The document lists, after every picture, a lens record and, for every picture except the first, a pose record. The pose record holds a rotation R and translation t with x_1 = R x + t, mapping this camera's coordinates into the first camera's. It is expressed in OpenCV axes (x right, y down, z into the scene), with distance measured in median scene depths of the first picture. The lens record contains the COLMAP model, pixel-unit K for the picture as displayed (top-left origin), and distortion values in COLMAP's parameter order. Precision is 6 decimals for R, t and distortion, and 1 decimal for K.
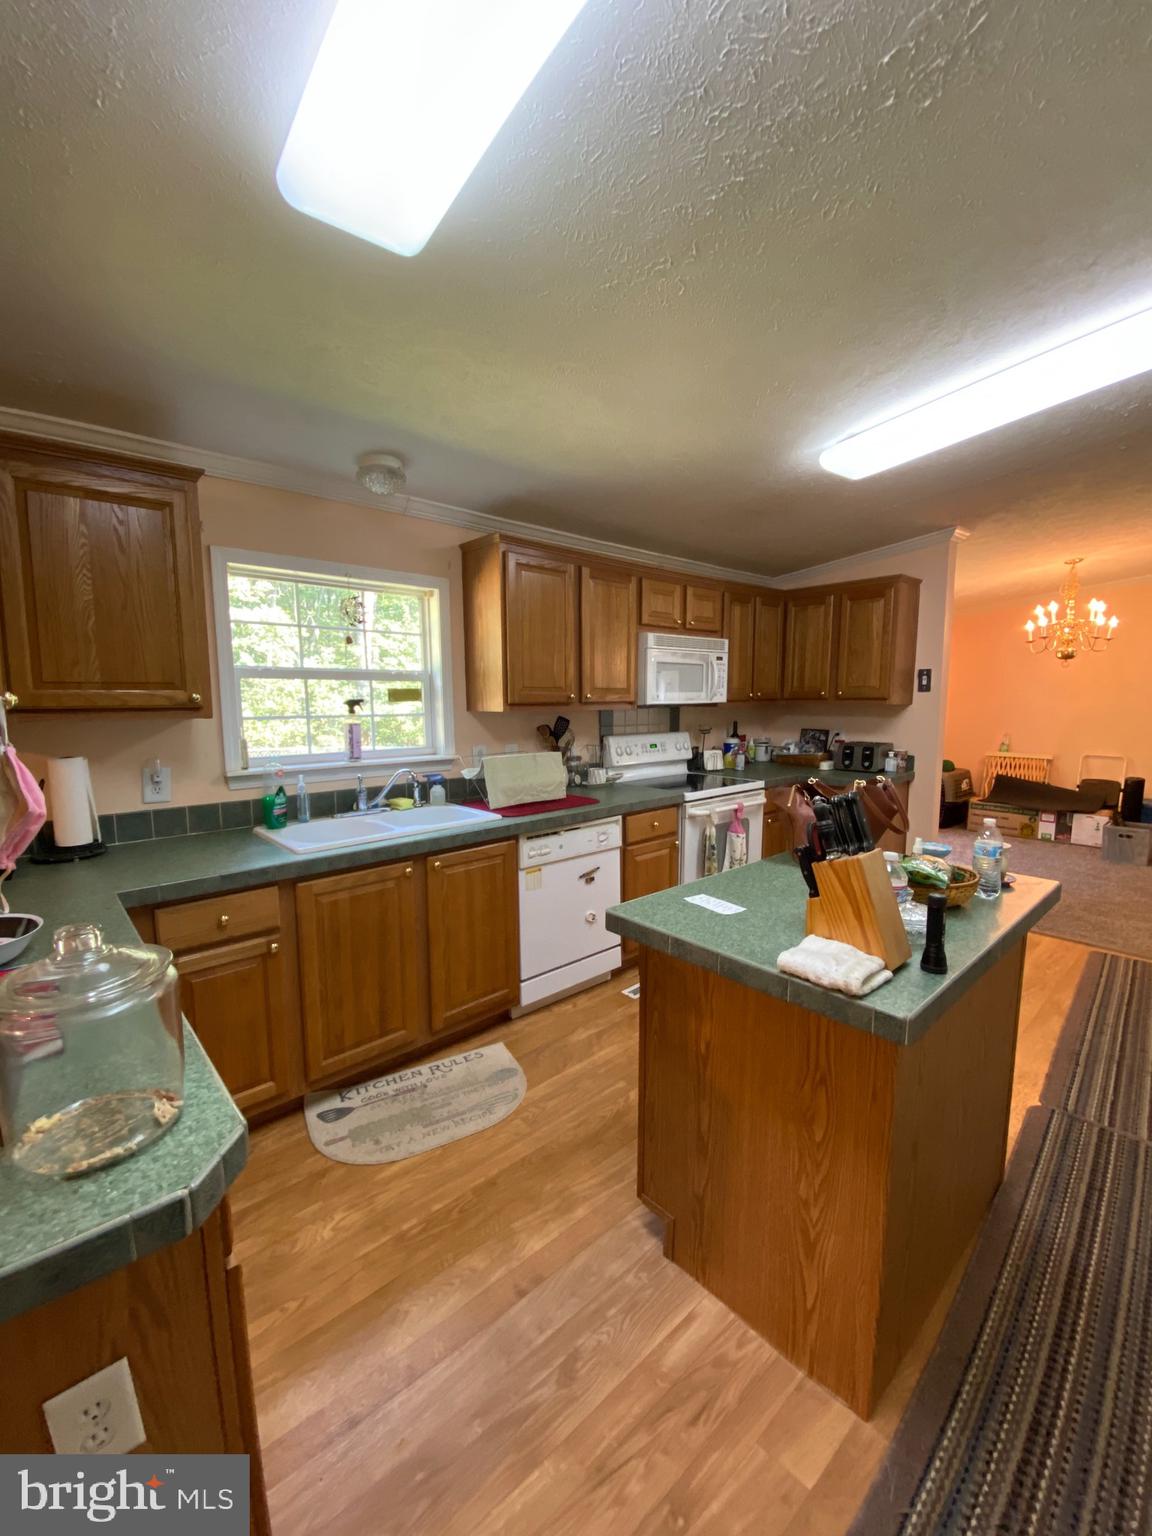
lens RADIAL K [[628.7, 0, 567.6], [0, 628.7, 767.9], [0, 0, 1]] dist [0.001705, -0.013567]
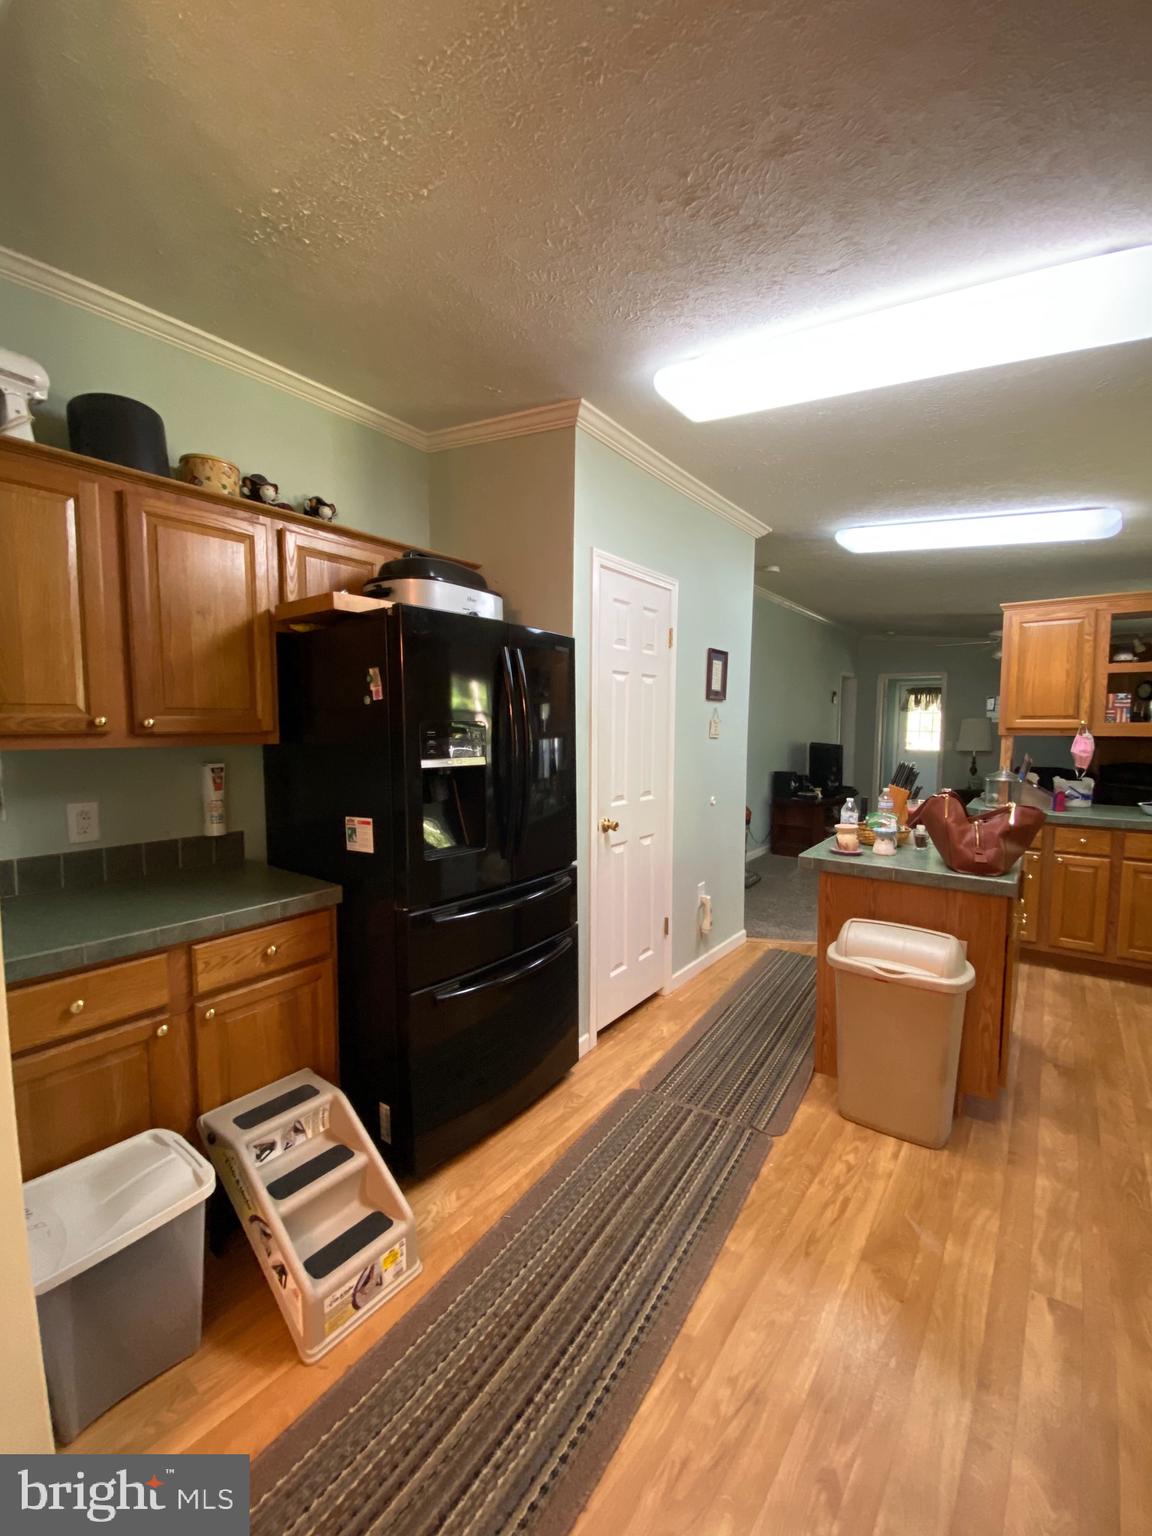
lens RADIAL K [[621.0, 0, 563.9], [0, 621.0, 780.4], [0, 0, 1]] dist [0.001523, -0.014727]
pose [[-0.983468, 0.017295, -0.180255, 0.985984], [-0.019326, 0.979719, 0.199443, -0.154416], [0.180049, 0.199630, -0.963188, 1.394077]]
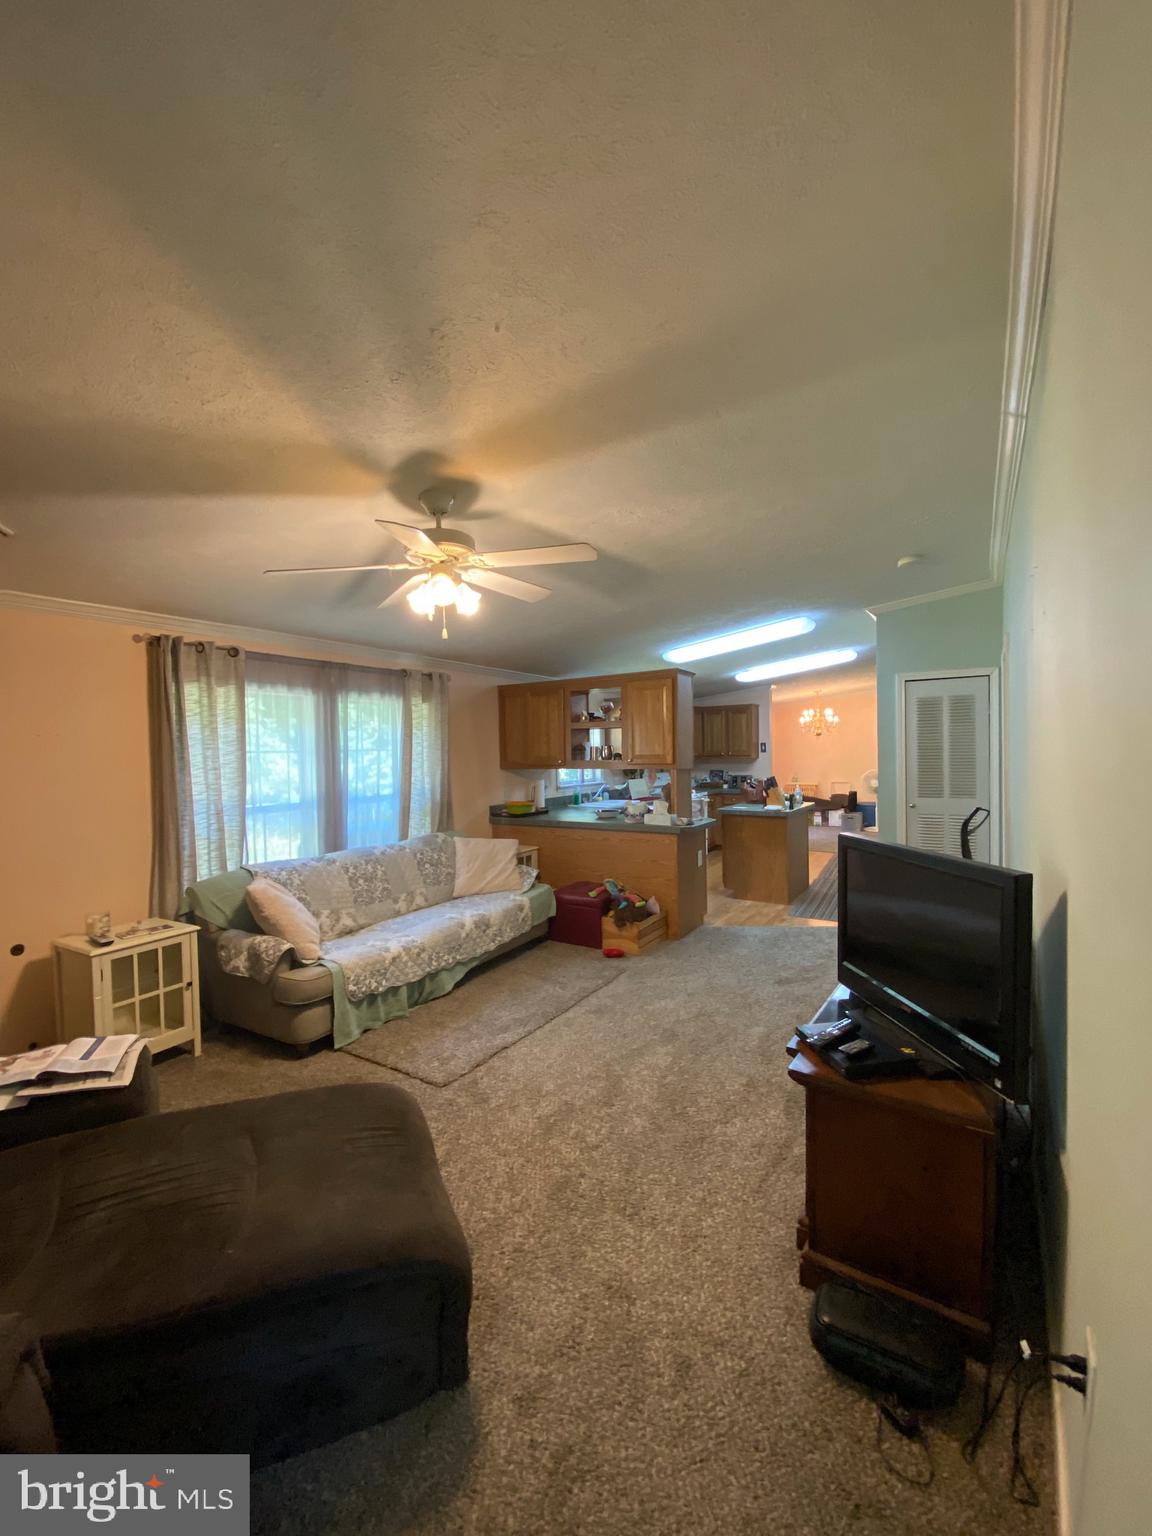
lens RADIAL K [[613.8, 0, 582.0], [0, 613.8, 764.9], [0, 0, 1]] dist [0.038715, -0.021044]
pose [[0.960403, -0.019929, 0.277900, -1.029343], [0.046442, 0.994935, -0.089152, 0.138669], [-0.274715, 0.098528, 0.956464, -1.427899]]
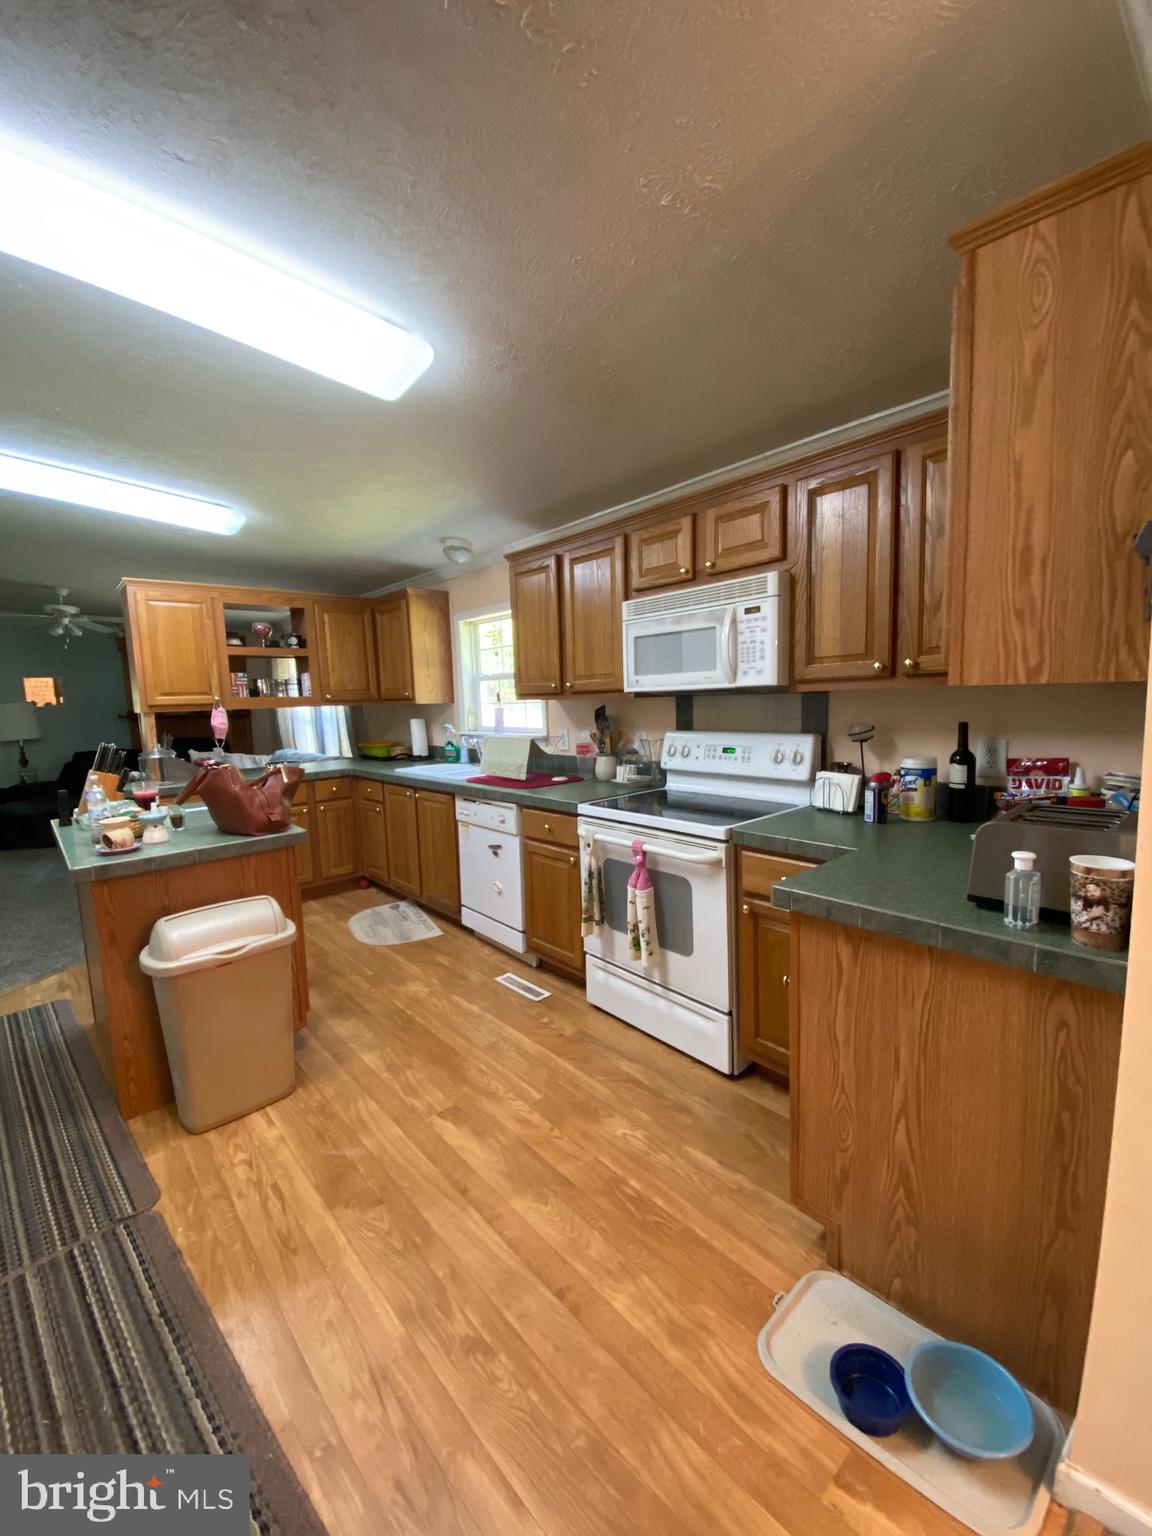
lens RADIAL K [[617.9, 0, 584.7], [0, 617.9, 781.0], [0, 0, 1]] dist [0.010916, -0.018261]
pose [[0.011147, 0.139170, -0.990206, 1.155110], [-0.081303, 0.987115, 0.137820, -0.116676], [0.996627, 0.078970, 0.022318, 1.174529]]
